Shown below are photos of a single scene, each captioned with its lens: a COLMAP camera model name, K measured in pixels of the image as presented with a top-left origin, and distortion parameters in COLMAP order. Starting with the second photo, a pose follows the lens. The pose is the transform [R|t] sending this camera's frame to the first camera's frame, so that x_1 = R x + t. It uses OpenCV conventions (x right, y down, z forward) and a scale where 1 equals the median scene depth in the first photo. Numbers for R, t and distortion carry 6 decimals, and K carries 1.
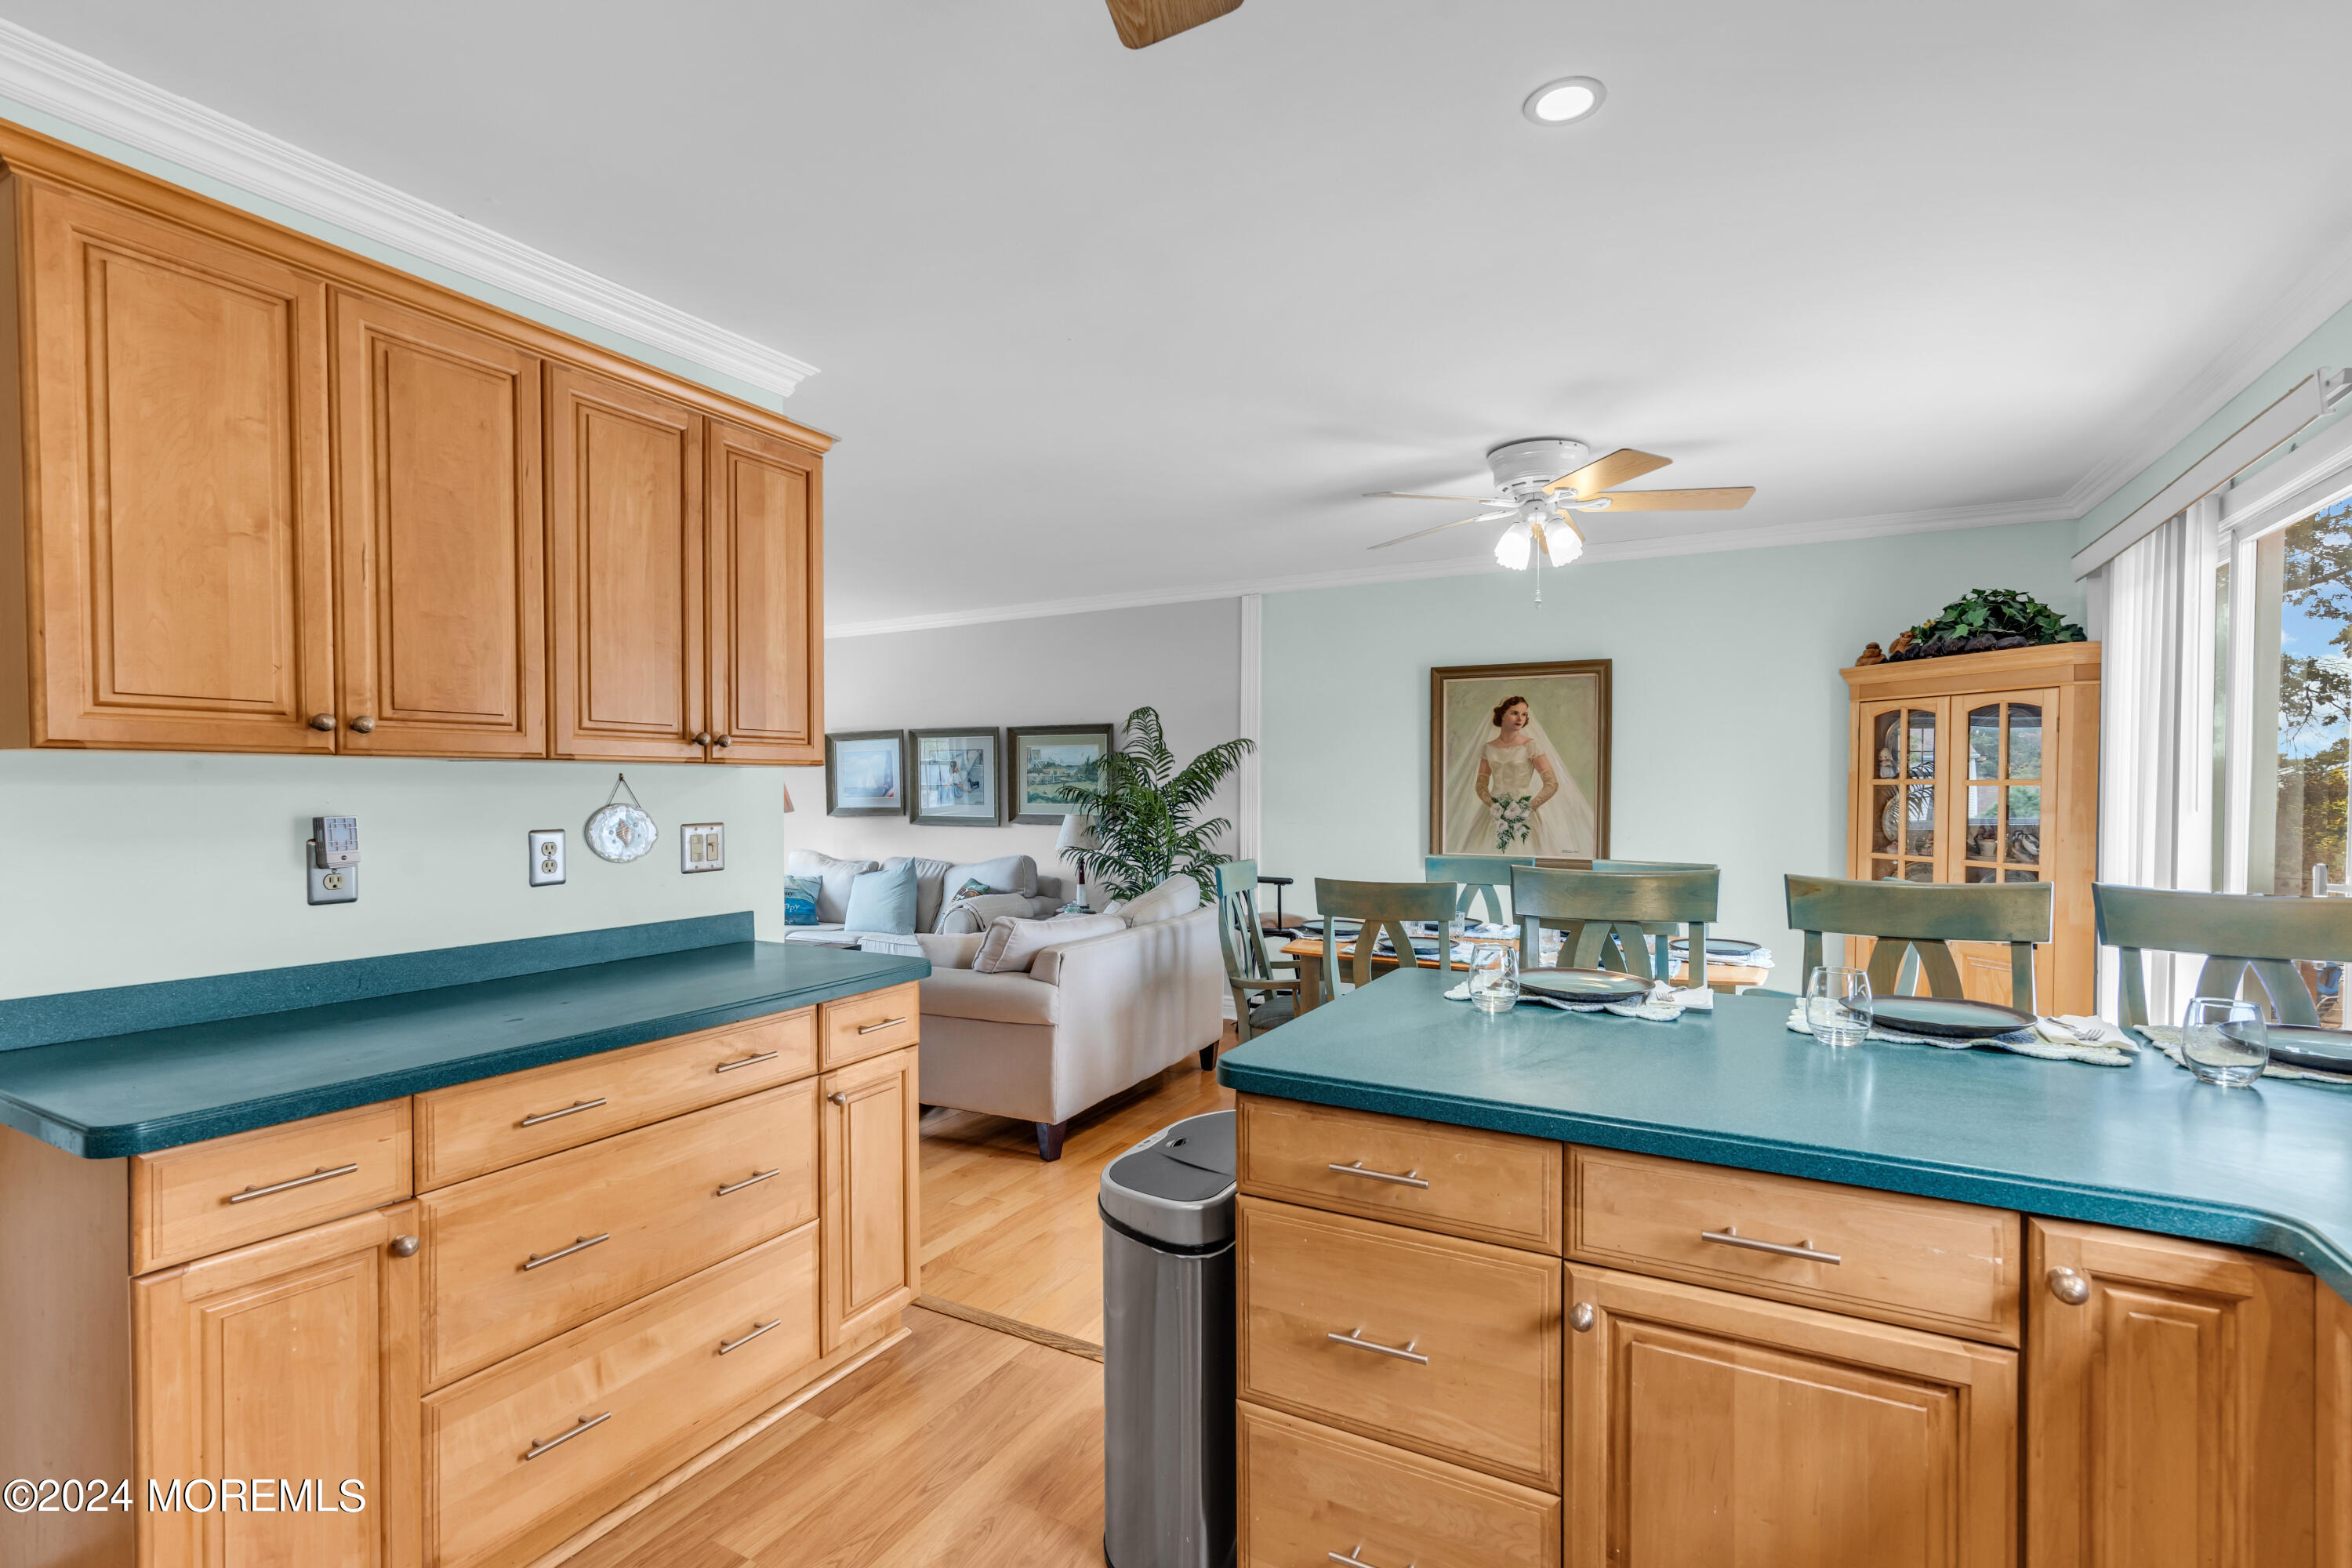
lens RADIAL K [[1072.4, 0, 1181.5], [0, 1072.4, 804.3], [0, 0, 1]] dist [-0.002074, 0.006151]
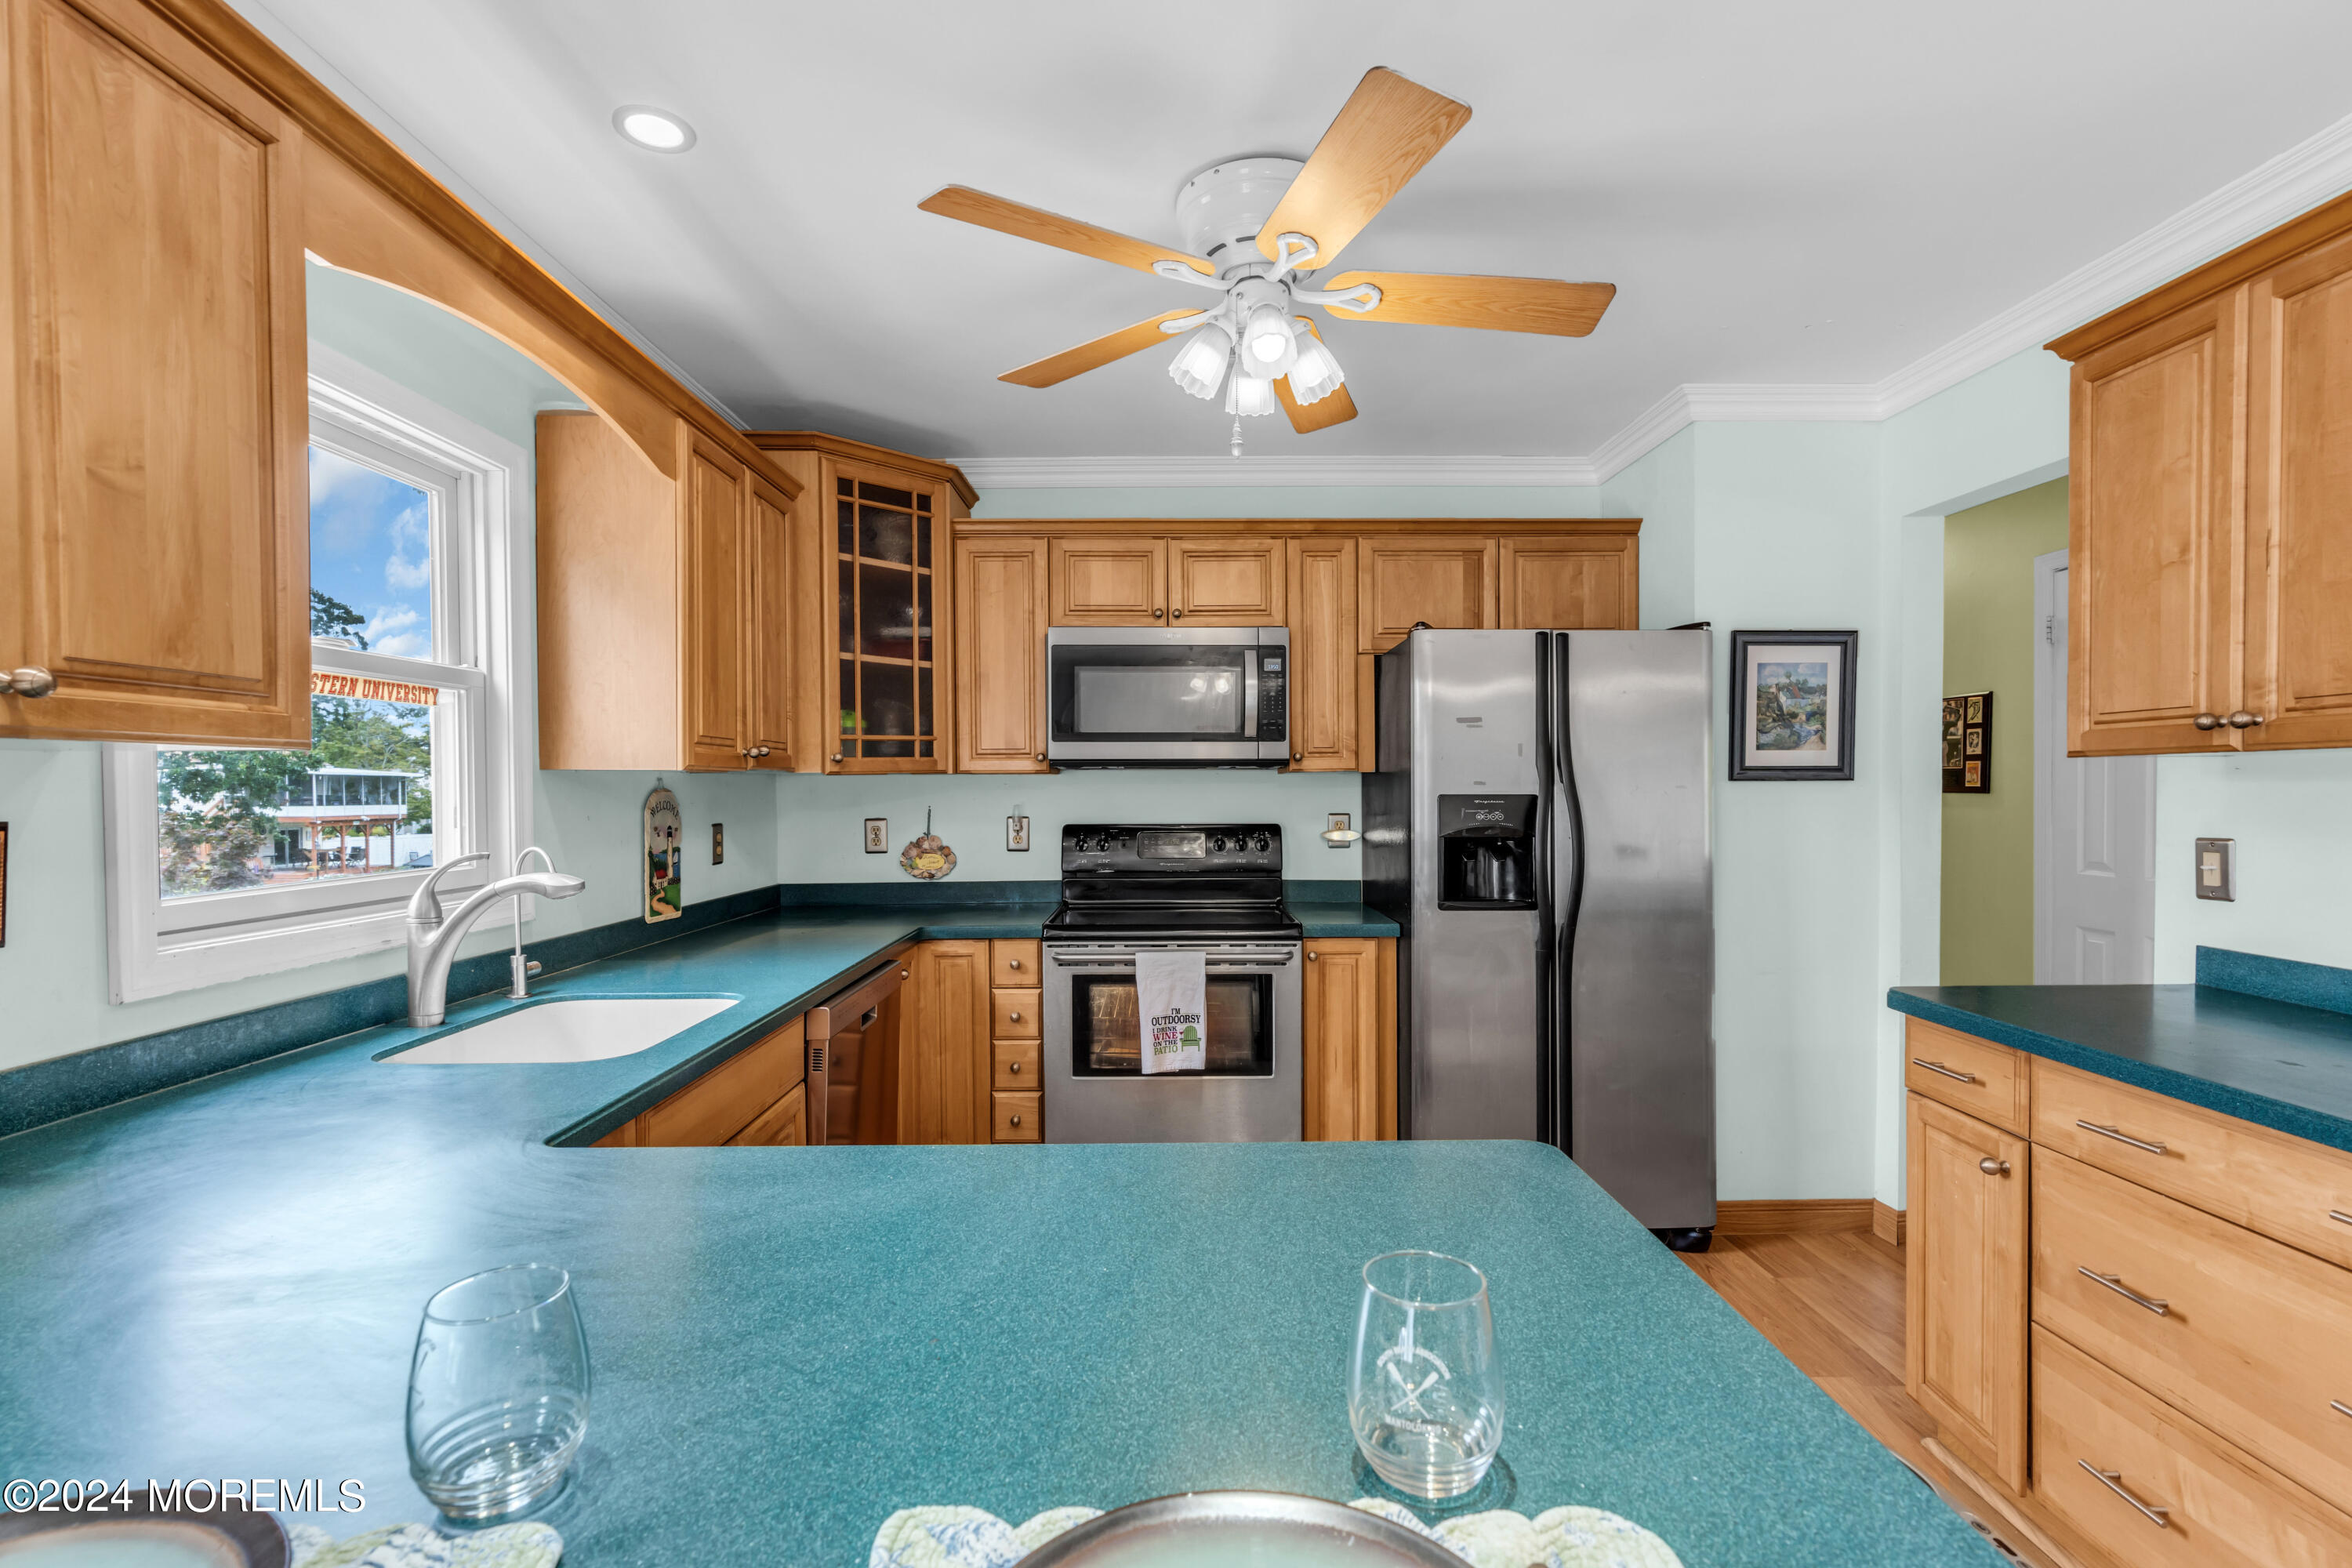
lens RADIAL K [[1072.4, 0, 1181.5], [0, 1072.4, 804.3], [0, 0, 1]] dist [-0.002074, 0.006151]
pose [[-0.868273, 0.013278, -0.495909, 0.406858], [-0.000787, 0.999604, 0.028142, -0.017192], [0.496086, 0.024825, -0.867918, 0.975949]]
